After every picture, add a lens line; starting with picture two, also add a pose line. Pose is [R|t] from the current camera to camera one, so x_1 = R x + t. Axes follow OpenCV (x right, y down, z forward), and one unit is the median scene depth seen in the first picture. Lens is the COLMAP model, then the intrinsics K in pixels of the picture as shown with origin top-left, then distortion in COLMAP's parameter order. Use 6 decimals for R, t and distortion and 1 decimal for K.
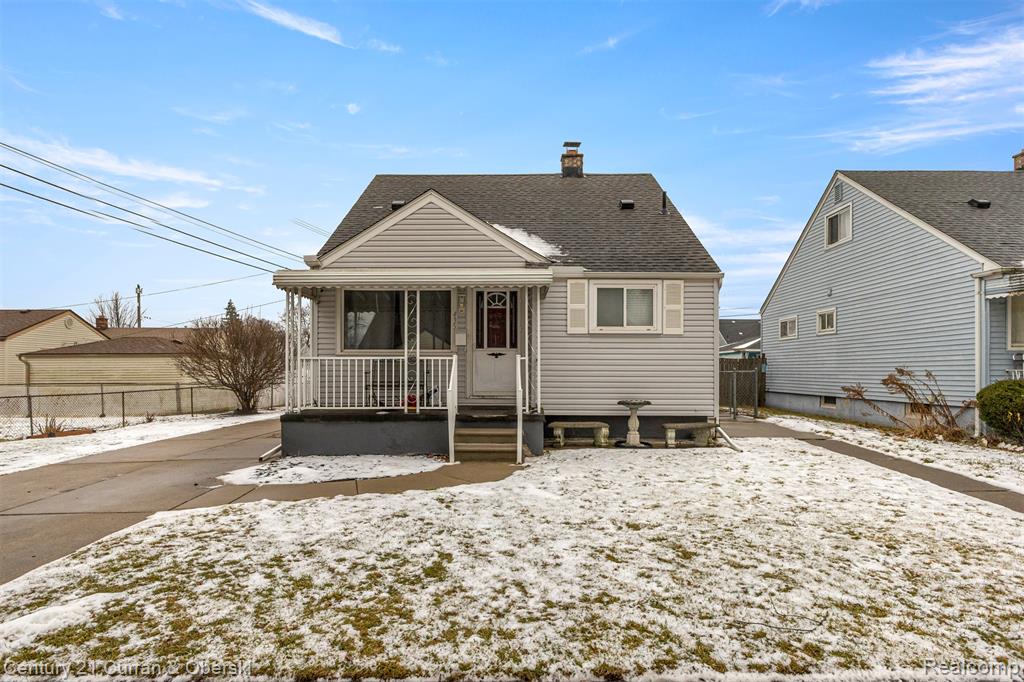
lens RADIAL K [[582.2, 0, 529.1], [0, 582.2, 368.1], [0, 0, 1]] dist [-0.000093, -0.000725]
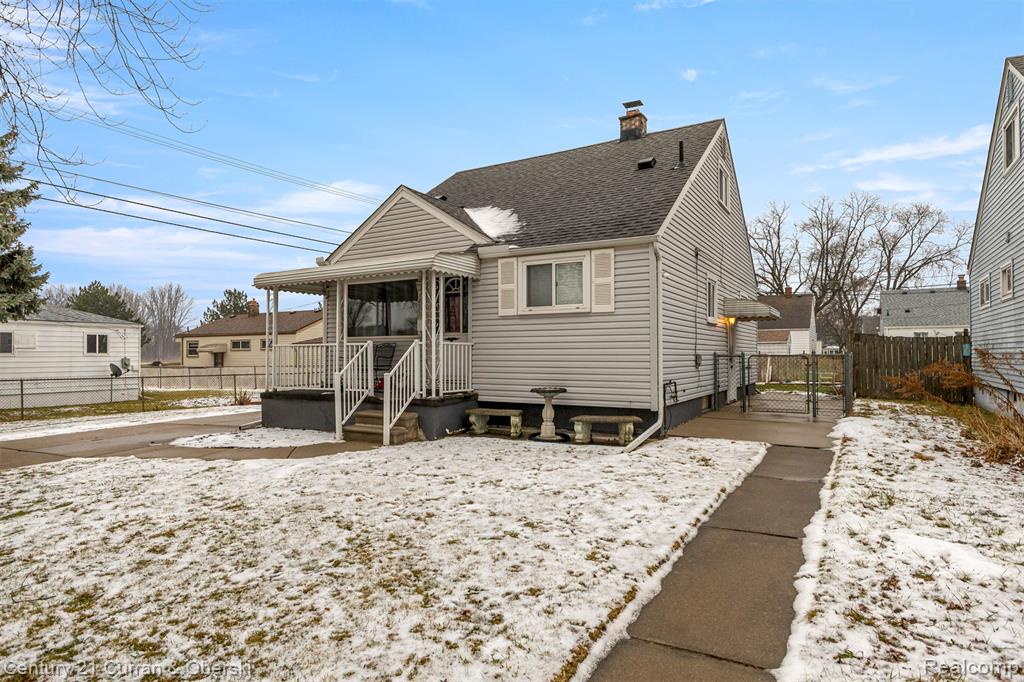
lens RADIAL K [[594.5, 0, 510.7], [0, 594.5, 345.6], [0, 0, 1]] dist [0.000421, -0.004011]
pose [[0.862181, -0.012025, -0.506458, 0.575140], [0.006142, 0.999893, -0.013284, 0.002266], [0.506564, 0.008342, 0.862162, 0.173507]]
